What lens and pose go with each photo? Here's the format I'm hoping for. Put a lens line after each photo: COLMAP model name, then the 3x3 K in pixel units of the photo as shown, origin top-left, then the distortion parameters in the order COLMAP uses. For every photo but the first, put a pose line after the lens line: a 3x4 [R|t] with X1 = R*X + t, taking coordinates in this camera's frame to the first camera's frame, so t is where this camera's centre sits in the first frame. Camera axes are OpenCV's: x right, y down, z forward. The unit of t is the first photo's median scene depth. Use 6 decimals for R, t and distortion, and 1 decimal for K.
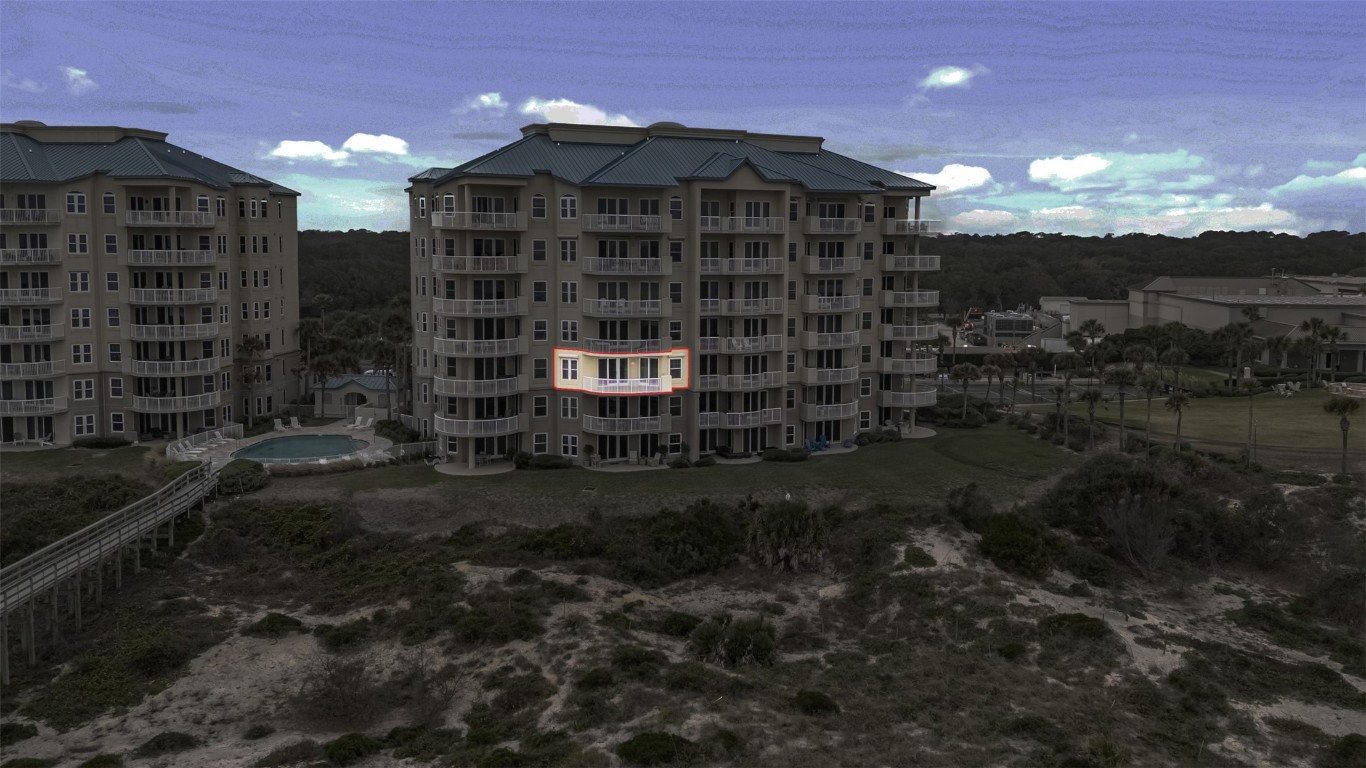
lens RADIAL K [[882.2, 0, 627.0], [0, 882.2, 386.0], [0, 0, 1]] dist [0.006096, 0.000788]
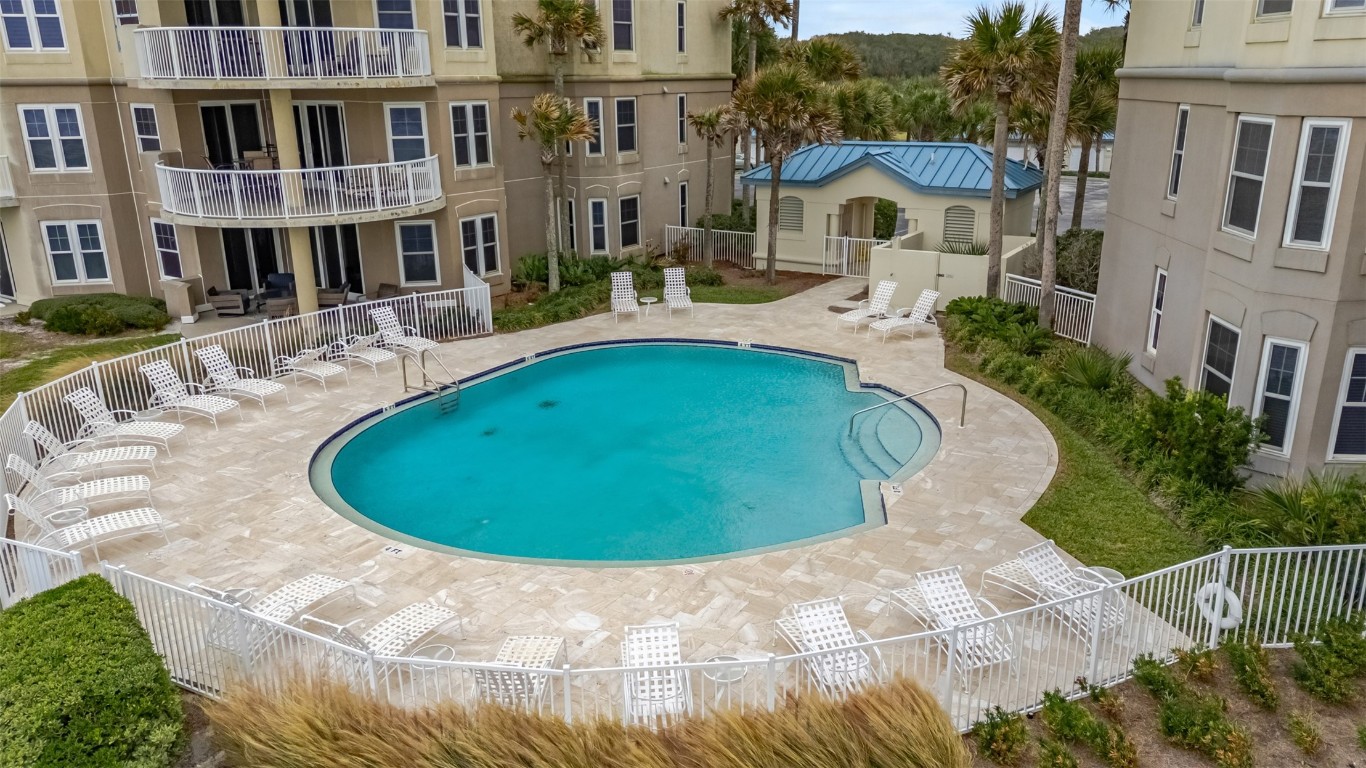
lens RADIAL K [[855.7, 0, 683.0], [0, 855.7, 384.0], [0, 0, 1]] dist [0.070301, -0.000253]
pose [[0.886853, 0.132301, -0.442705, -0.259364], [-0.043483, 0.977775, 0.205098, 0.014618], [0.460001, -0.162642, 0.872896, 0.800187]]
